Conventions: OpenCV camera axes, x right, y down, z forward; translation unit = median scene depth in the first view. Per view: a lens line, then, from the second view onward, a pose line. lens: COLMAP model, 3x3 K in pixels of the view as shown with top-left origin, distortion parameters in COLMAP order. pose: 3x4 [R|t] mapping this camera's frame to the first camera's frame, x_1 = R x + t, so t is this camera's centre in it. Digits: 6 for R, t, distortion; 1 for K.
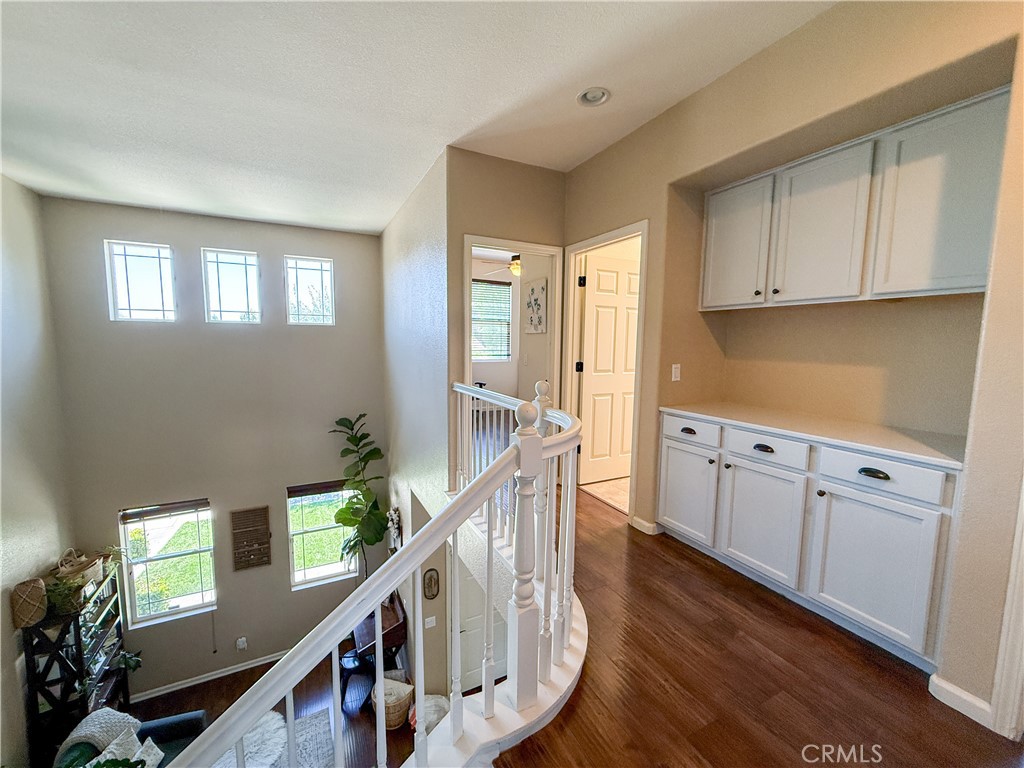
lens RADIAL K [[407.4, 0, 509.9], [0, 407.4, 381.3], [0, 0, 1]] dist [0.002215, -0.000376]
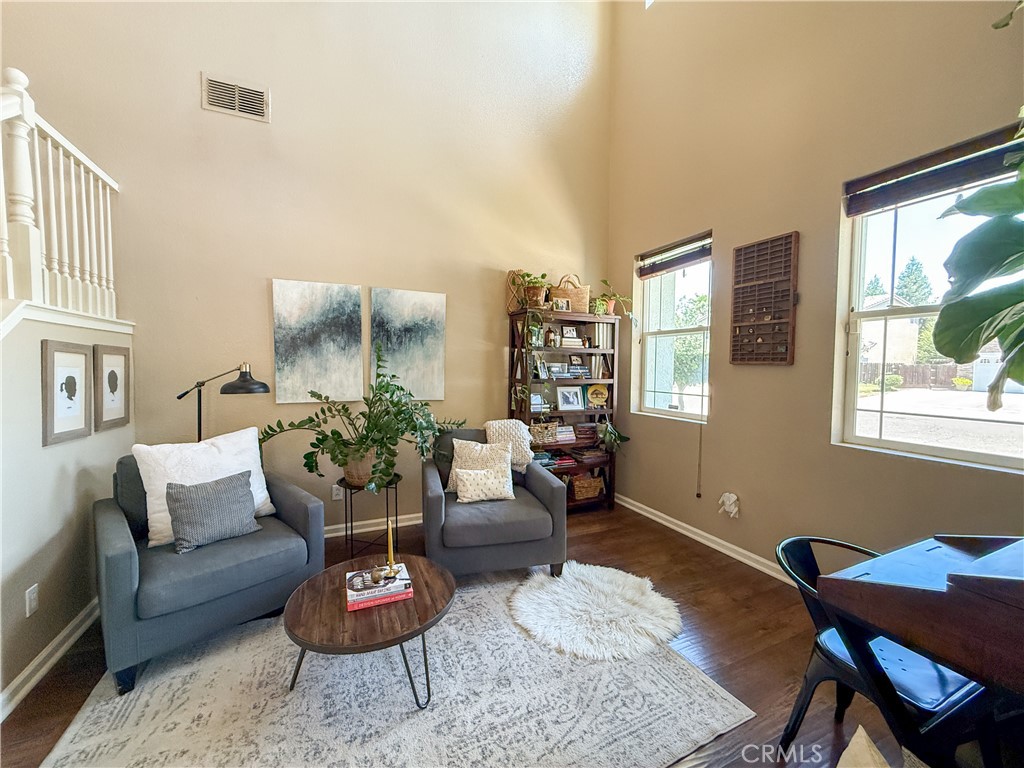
lens RADIAL K [[407.4, 0, 511.1], [0, 407.4, 384.5], [0, 0, 1]] dist [0.002215, -0.000376]
pose [[-0.048665, 0.036075, -0.998163, -0.111758], [-0.108651, 0.993226, 0.041193, 0.506268], [0.992888, 0.110457, -0.044416, 0.735559]]
